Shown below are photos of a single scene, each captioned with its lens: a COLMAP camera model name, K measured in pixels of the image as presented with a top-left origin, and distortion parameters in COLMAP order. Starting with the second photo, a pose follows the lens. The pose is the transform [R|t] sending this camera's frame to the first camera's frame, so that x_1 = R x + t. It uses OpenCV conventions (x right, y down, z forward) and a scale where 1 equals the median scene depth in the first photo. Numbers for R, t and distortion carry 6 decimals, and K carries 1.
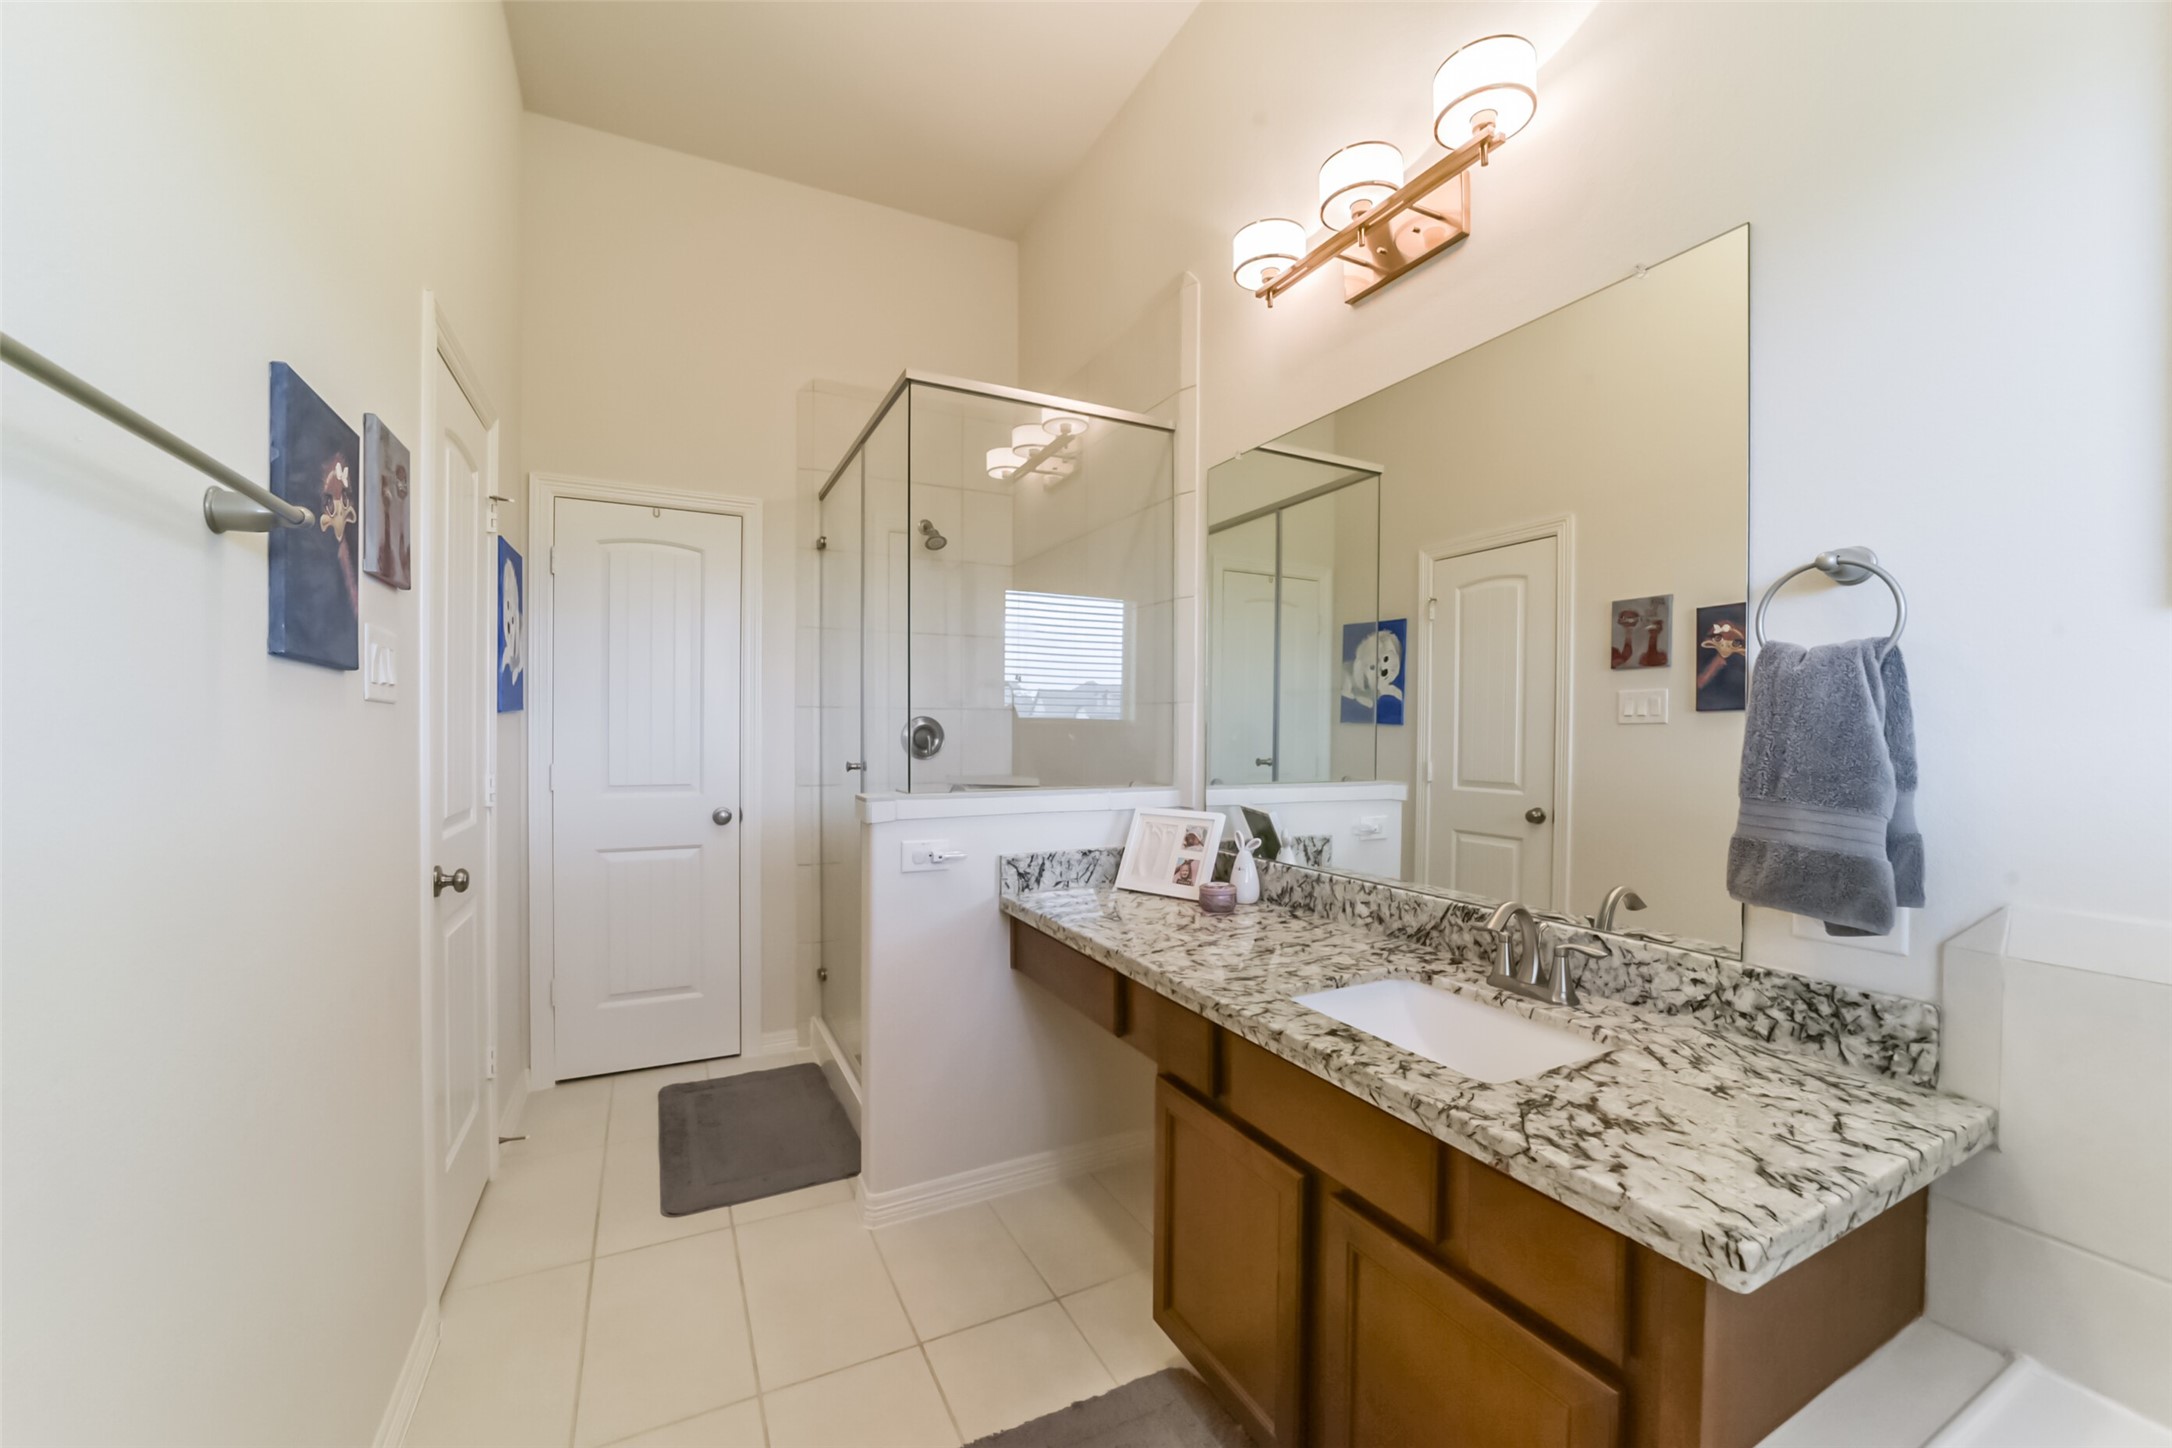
lens RADIAL K [[843.6, 0, 1083.3], [0, 843.6, 731.6], [0, 0, 1]] dist [-0.031303, 0.006992]
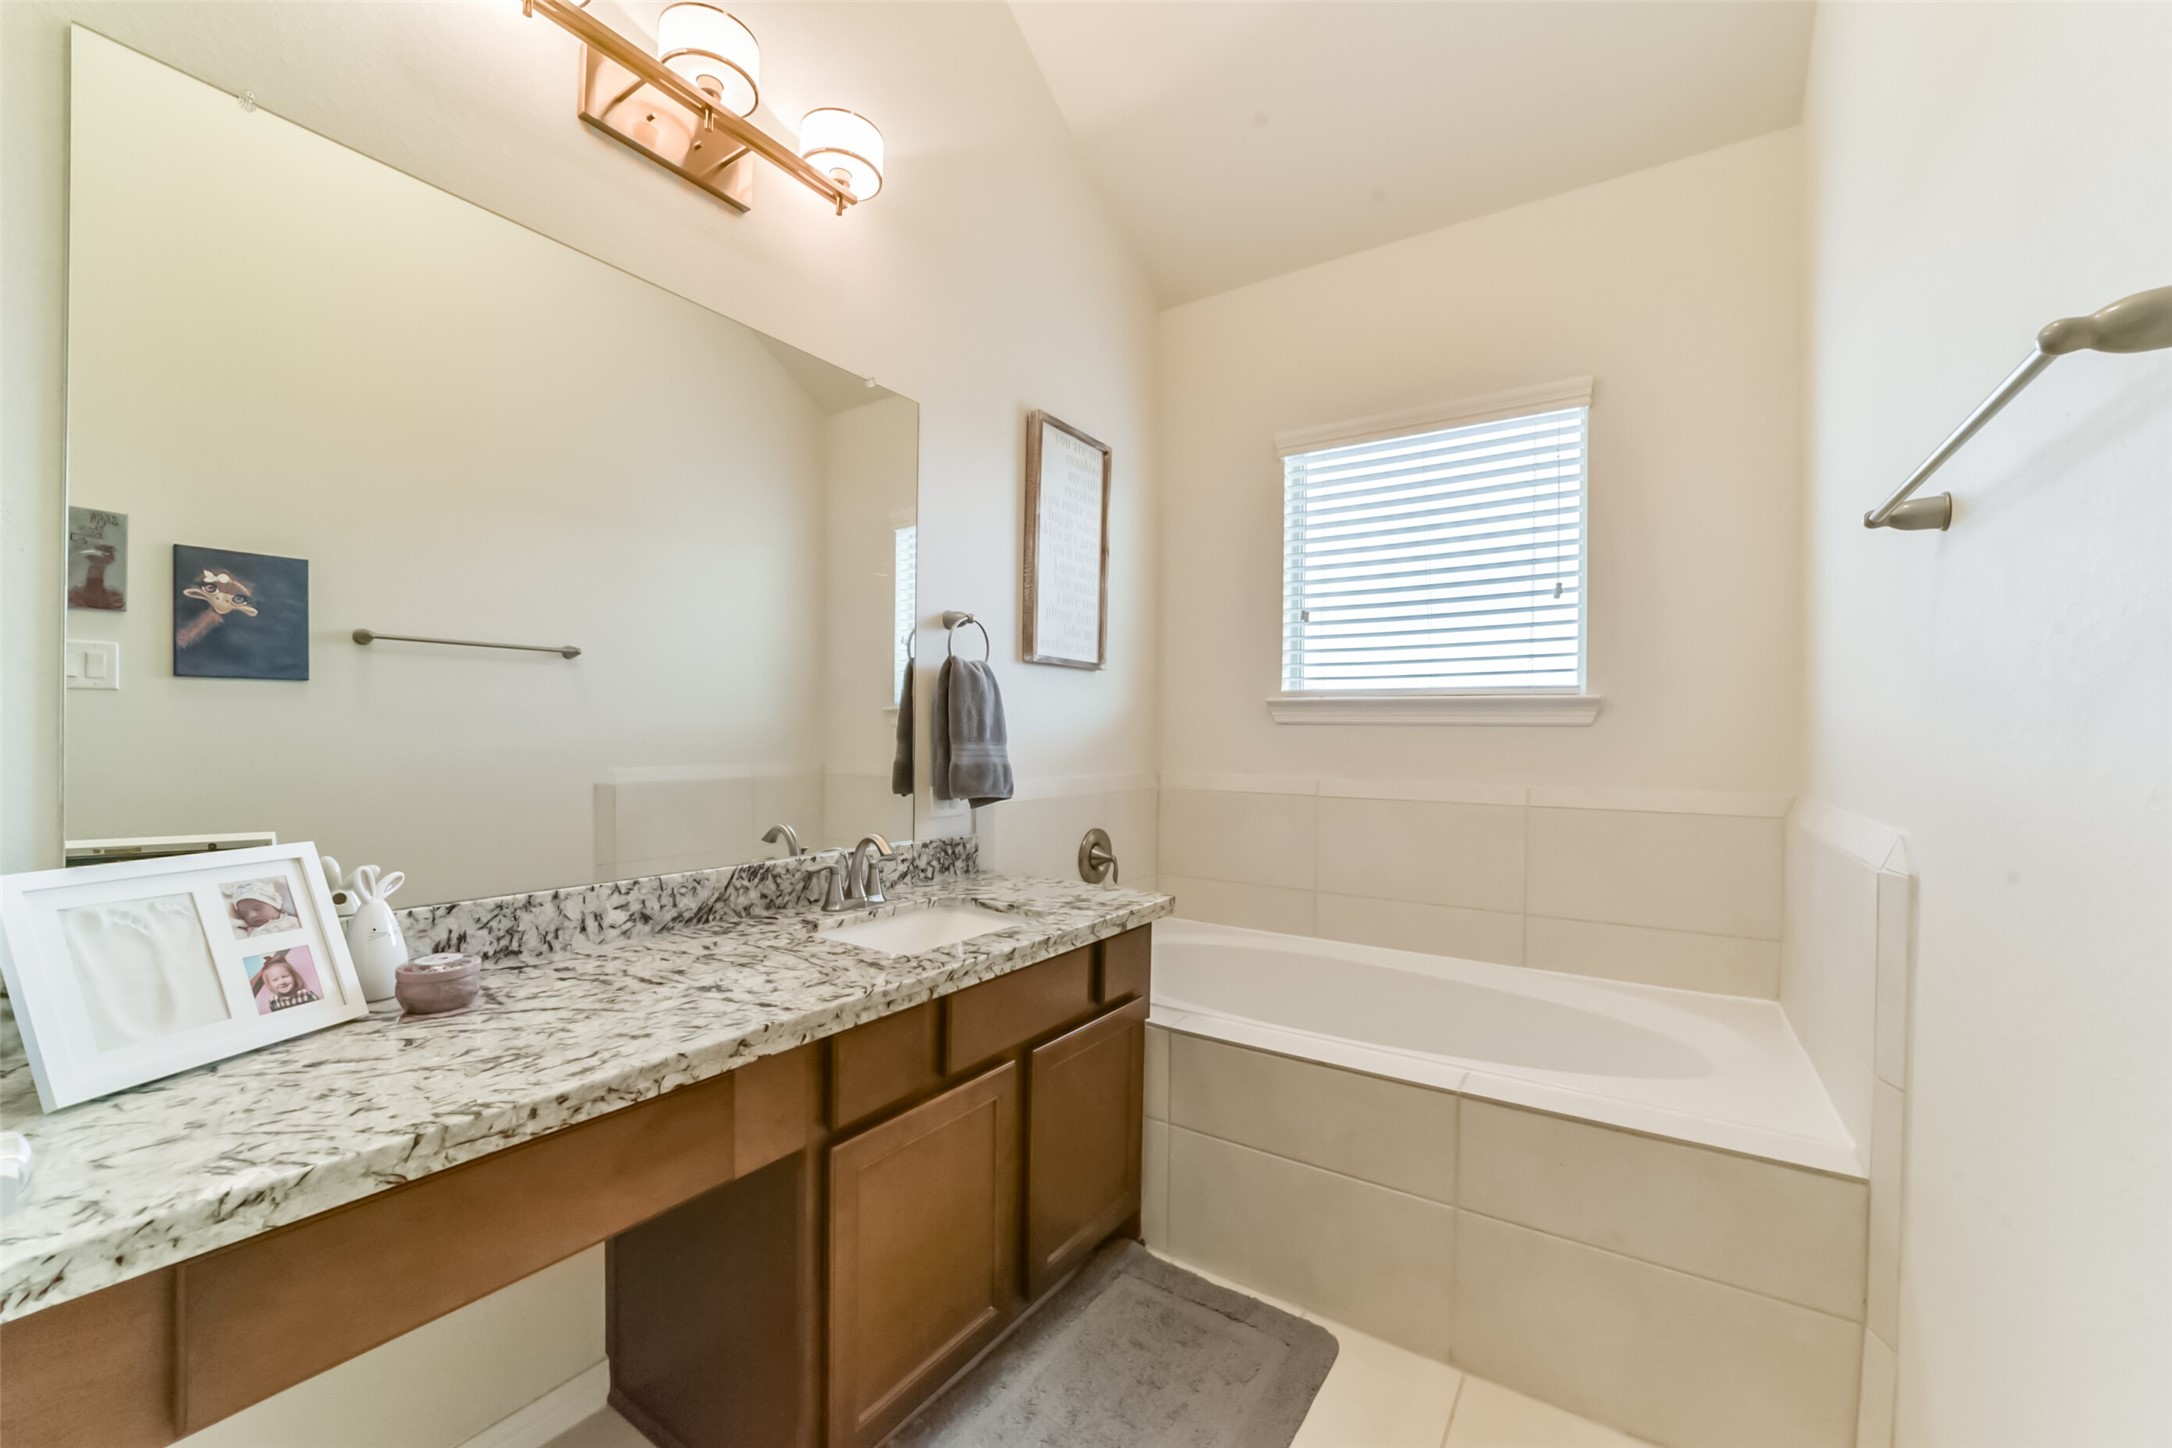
lens RADIAL K [[843.6, 0, 1082.6], [0, 843.6, 732.8], [0, 0, 1]] dist [-0.031303, 0.006992]
pose [[-0.483449, -0.003951, 0.875364, -0.625440], [-0.007827, 0.999969, 0.000191, 0.039806], [-0.875337, -0.006759, -0.483465, 1.105170]]
